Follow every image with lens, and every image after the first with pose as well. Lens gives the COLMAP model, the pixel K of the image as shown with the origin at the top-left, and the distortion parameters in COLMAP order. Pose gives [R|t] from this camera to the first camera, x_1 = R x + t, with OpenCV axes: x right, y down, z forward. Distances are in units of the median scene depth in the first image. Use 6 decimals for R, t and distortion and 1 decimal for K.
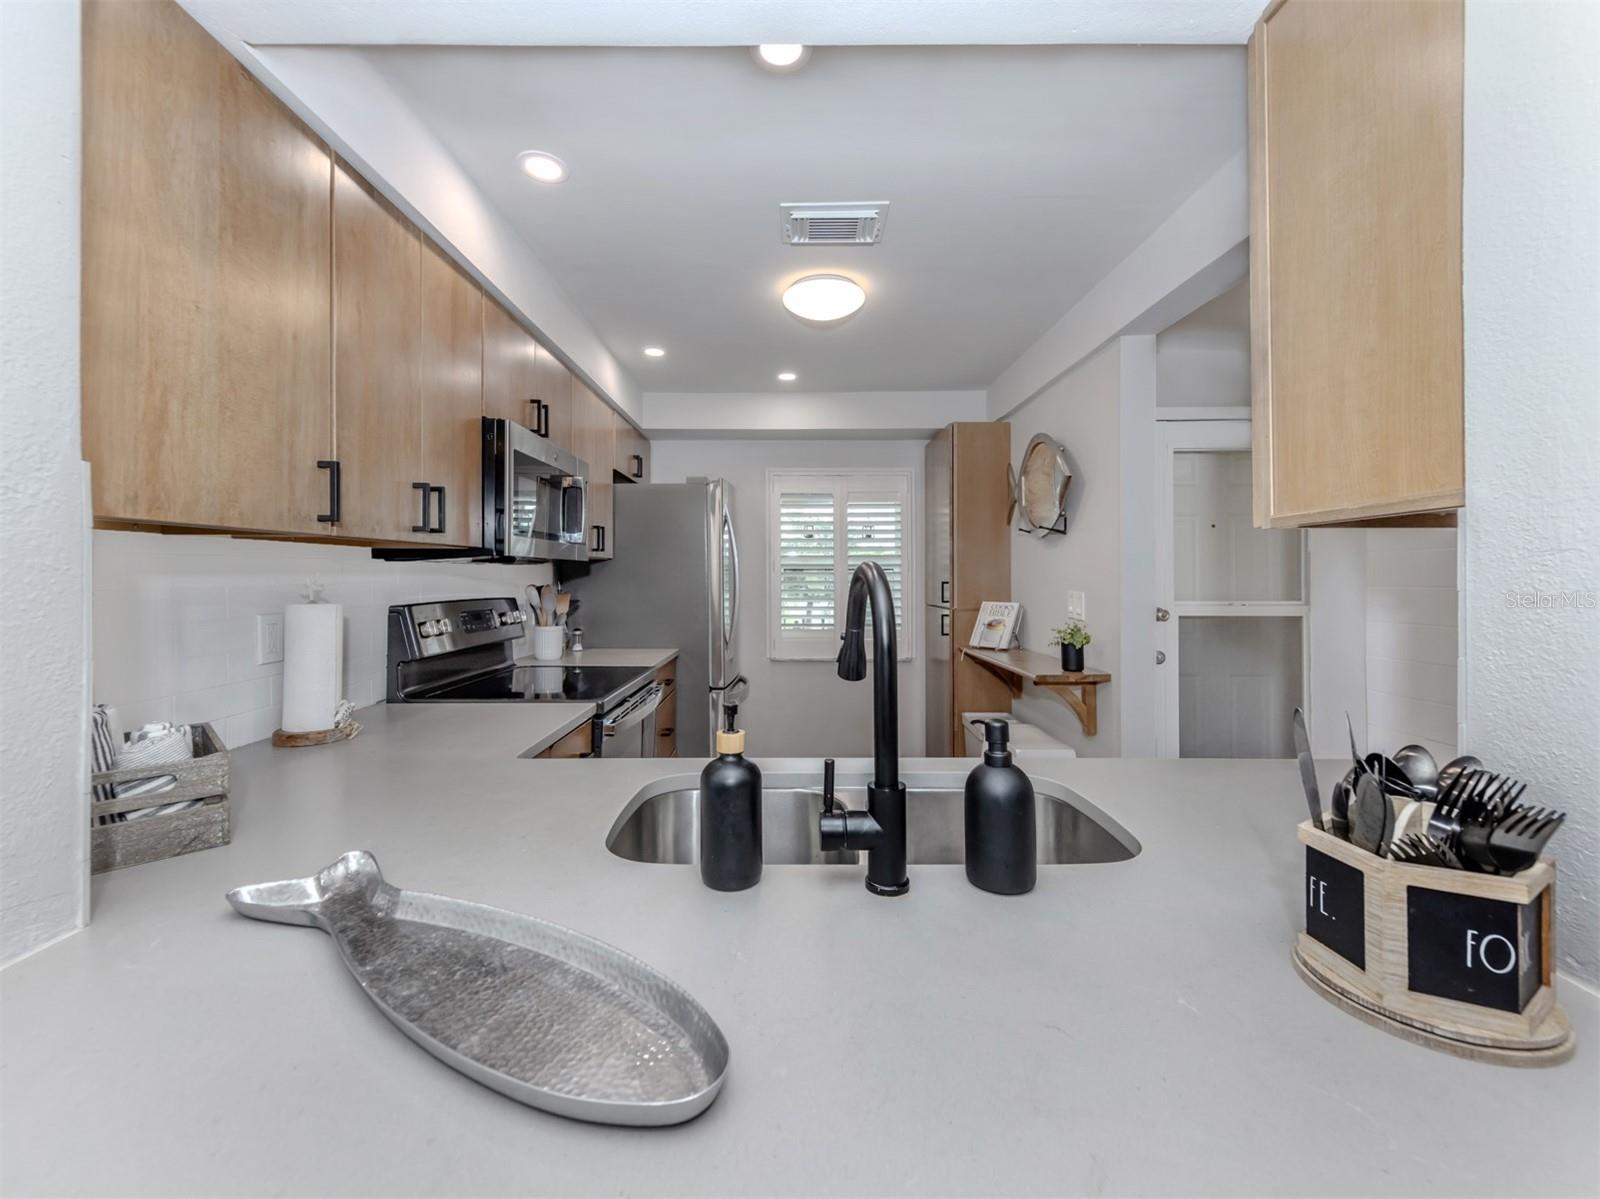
lens RADIAL K [[634.7, 0, 789.6], [0, 634.7, 565.7], [0, 0, 1]] dist [0.004148, -0.002107]
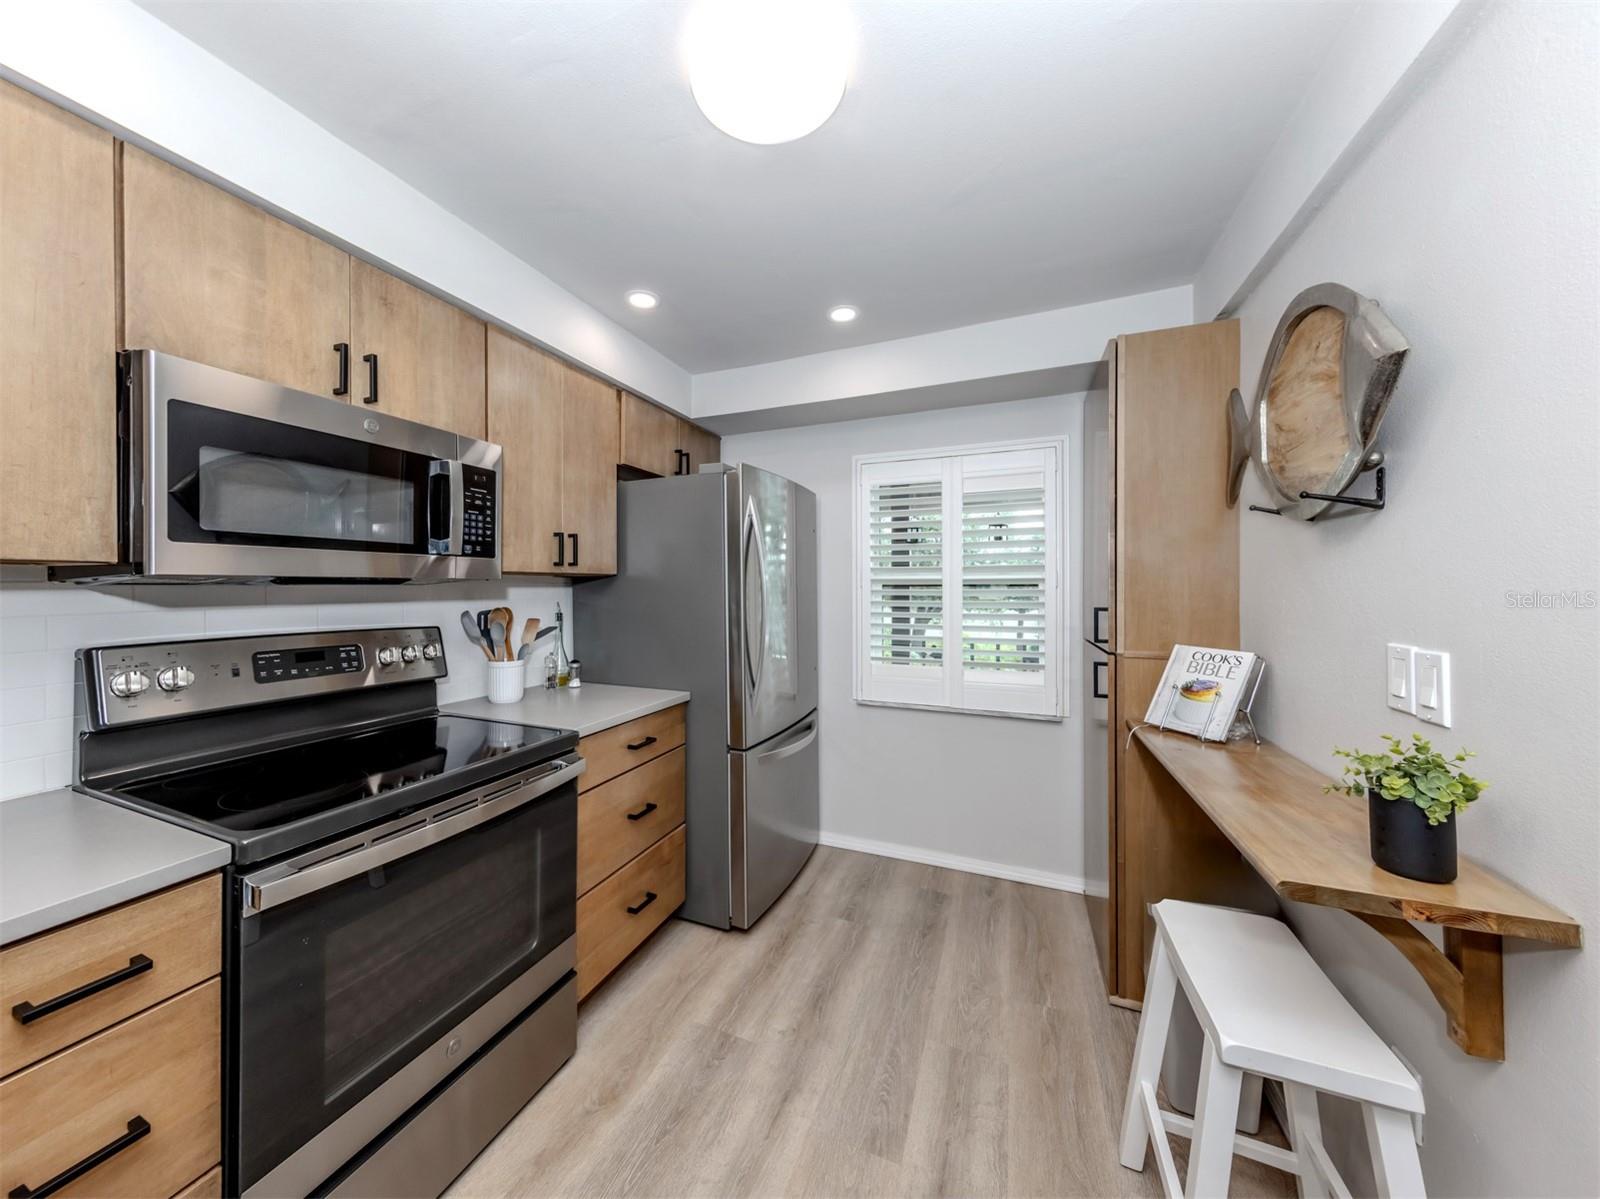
lens RADIAL K [[521.2, 0, 806.4], [0, 521.2, 585.1], [0, 0, 1]] dist [0.021149, -0.000350]
pose [[0.920406, 0.000818, -0.390963, 0.328231], [0.006126, 0.999845, 0.016514, -0.011744], [0.390916, -0.017595, 0.920258, 0.779048]]
